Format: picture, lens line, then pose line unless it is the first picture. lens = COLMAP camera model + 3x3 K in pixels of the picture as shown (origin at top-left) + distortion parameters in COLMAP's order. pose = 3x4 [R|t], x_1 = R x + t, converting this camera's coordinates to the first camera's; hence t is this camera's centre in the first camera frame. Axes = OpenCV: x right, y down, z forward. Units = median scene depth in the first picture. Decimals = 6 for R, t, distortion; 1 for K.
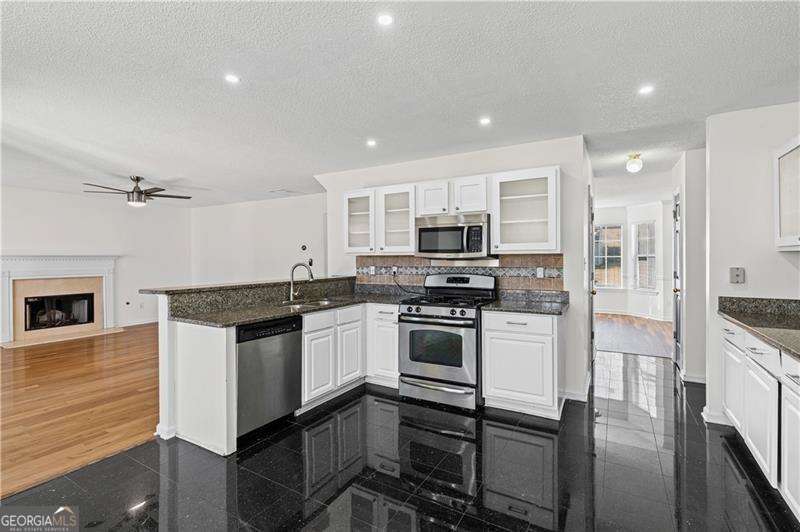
lens RADIAL K [[365.8, 0, 396.8], [0, 365.8, 258.9], [0, 0, 1]] dist [-0.011491, 0.004725]
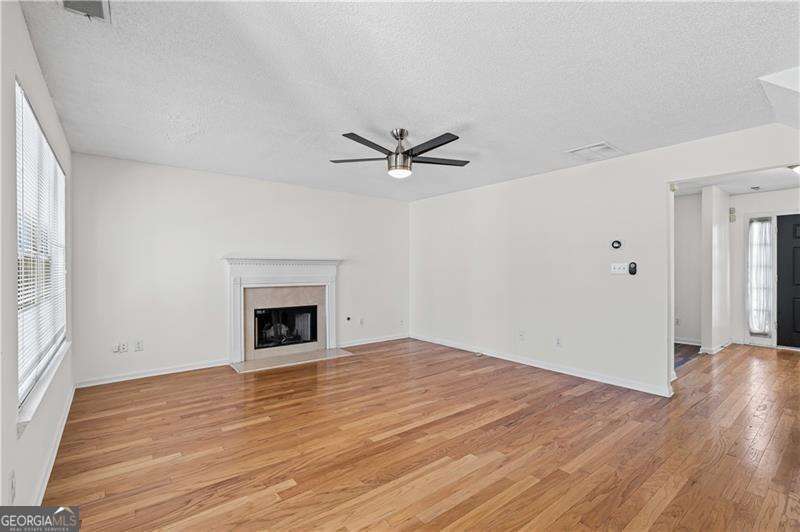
lens RADIAL K [[365.8, 0, 398.7], [0, 365.8, 268.0], [0, 0, 1]] dist [-0.011491, 0.004725]
pose [[0.926798, 0.001589, -0.375557, -0.636256], [-0.002731, 0.999993, -0.002506, 0.020114], [0.375551, 0.003349, 0.926796, 0.548531]]
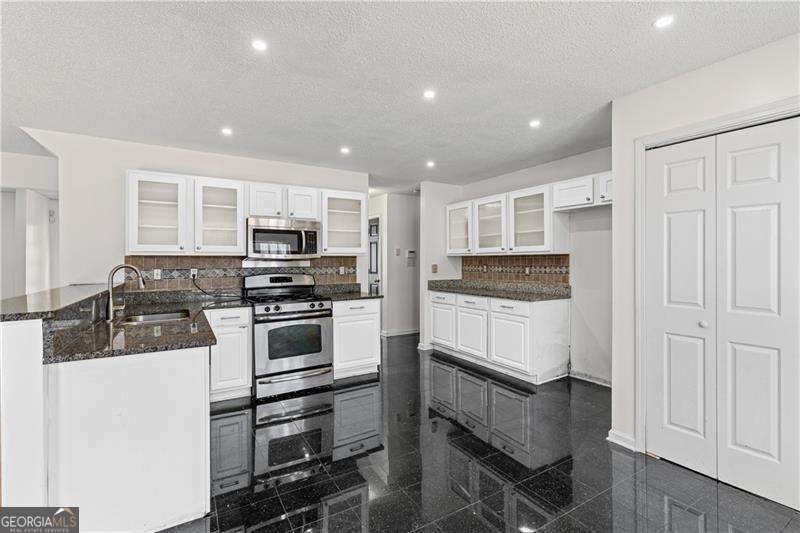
lens RADIAL K [[365.8, 0, 403.3], [0, 365.8, 262.0], [0, 0, 1]] dist [-0.011491, 0.004725]
pose [[0.474858, -0.001034, 0.880062, -0.623012], [0.003995, 0.999992, -0.000981, 0.009158], [-0.880053, 0.003982, 0.474858, 0.177364]]
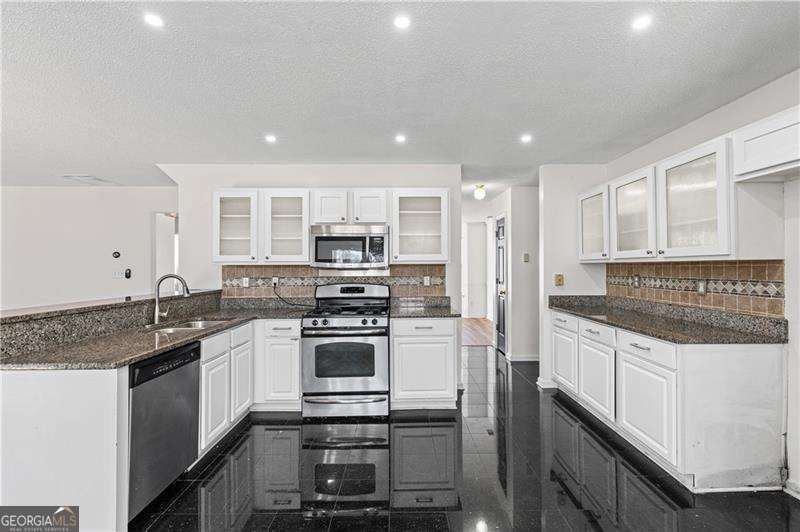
lens RADIAL K [[365.8, 0, 401.5], [0, 365.8, 263.1], [0, 0, 1]] dist [-0.011491, 0.004725]
pose [[0.856532, 0.005620, 0.516064, -0.239824], [0.001740, 0.999904, -0.013777, -0.001511], [-0.516091, 0.012699, 0.856439, 0.076765]]
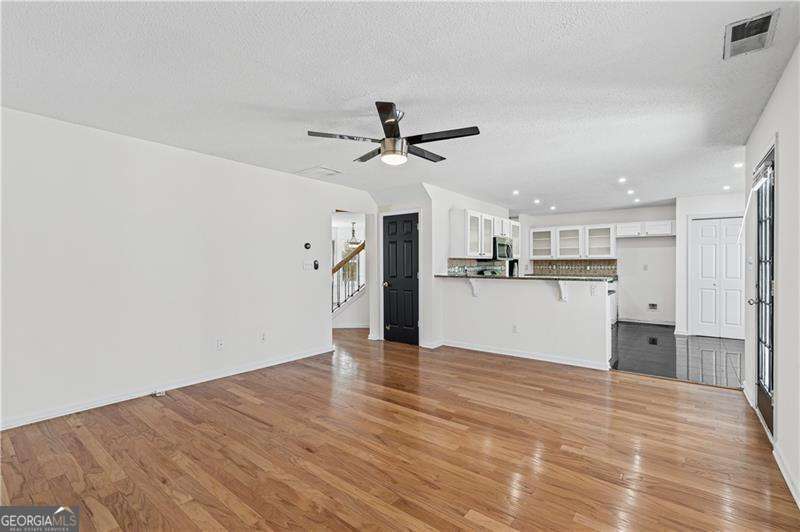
lens RADIAL K [[365.8, 0, 401.6], [0, 365.8, 262.3], [0, 0, 1]] dist [-0.011491, 0.004725]
pose [[0.136451, 0.007250, 0.990620, -1.739336], [0.002611, 0.999967, -0.007678, 0.018621], [-0.990643, 0.003634, 0.136428, 1.235427]]
